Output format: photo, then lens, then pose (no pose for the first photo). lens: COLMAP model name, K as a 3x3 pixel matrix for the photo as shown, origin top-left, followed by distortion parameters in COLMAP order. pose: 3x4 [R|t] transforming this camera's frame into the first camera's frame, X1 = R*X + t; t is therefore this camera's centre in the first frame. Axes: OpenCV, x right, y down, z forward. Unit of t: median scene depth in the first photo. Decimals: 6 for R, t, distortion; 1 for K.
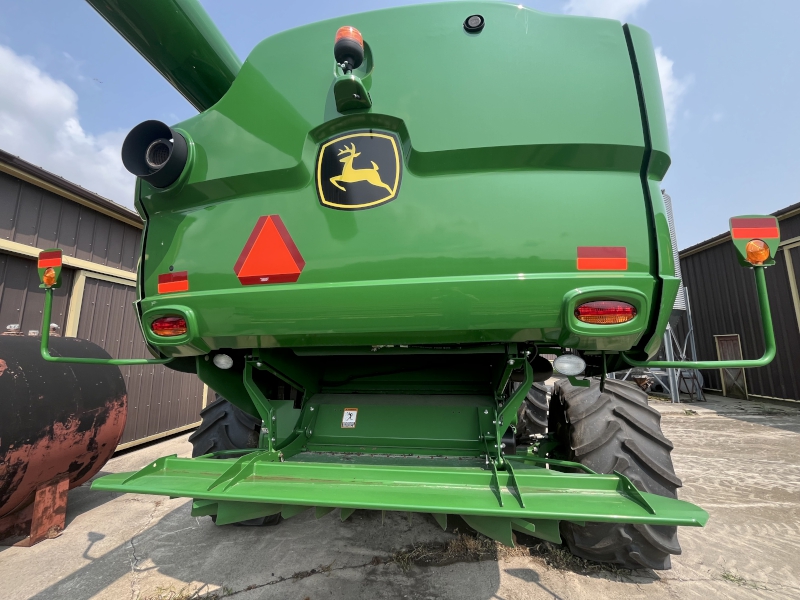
lens RADIAL K [[322.7, 0, 400.0], [0, 322.7, 300.0], [0, 0, 1]] dist [-0.002601, 0.000273]
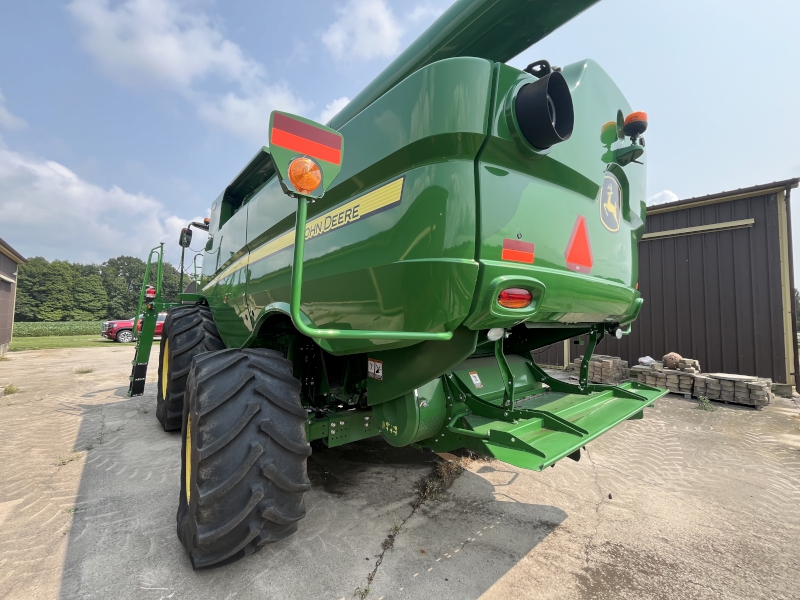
lens RADIAL K [[325.7, 0, 399.1], [0, 325.7, 303.3], [0, 0, 1]] dist [-0.003369, 0.000259]
pose [[0.646378, 0.059267, 0.760712, -1.084150], [-0.142117, 0.988884, 0.043713, 0.068258], [-0.749666, -0.136365, 0.647616, 0.420652]]
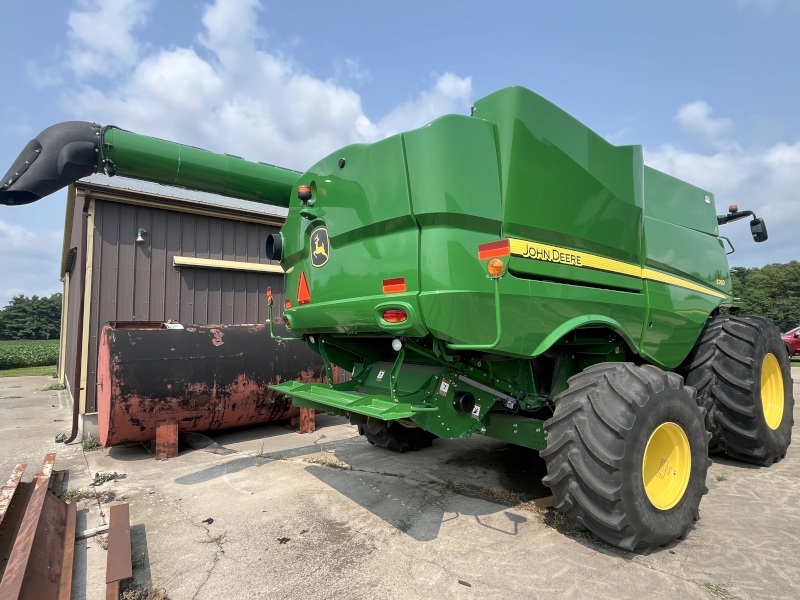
lens RADIAL K [[428.9, 0, 400.0], [0, 428.9, 300.0], [0, 0, 1]] dist [-0.002050, -0.001326]
pose [[0.713196, -0.046459, -0.699423, 1.233370], [0.113179, 0.992341, 0.049492, -0.089226], [0.691767, -0.114458, 0.712992, -0.354920]]
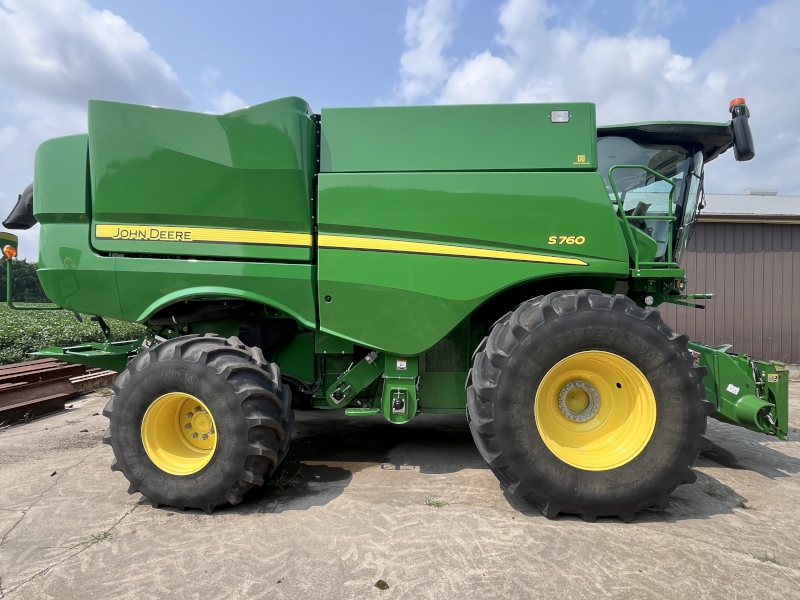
lens RADIAL K [[423.0, 0, 400.0], [0, 423.0, 300.0], [0, 0, 1]] dist [-0.007571, -0.001716]
pose [[0.128206, -0.007991, -0.991715, 2.325257], [0.131091, 0.991330, 0.008959, 0.252629], [0.983045, -0.131154, 0.128142, 1.749971]]
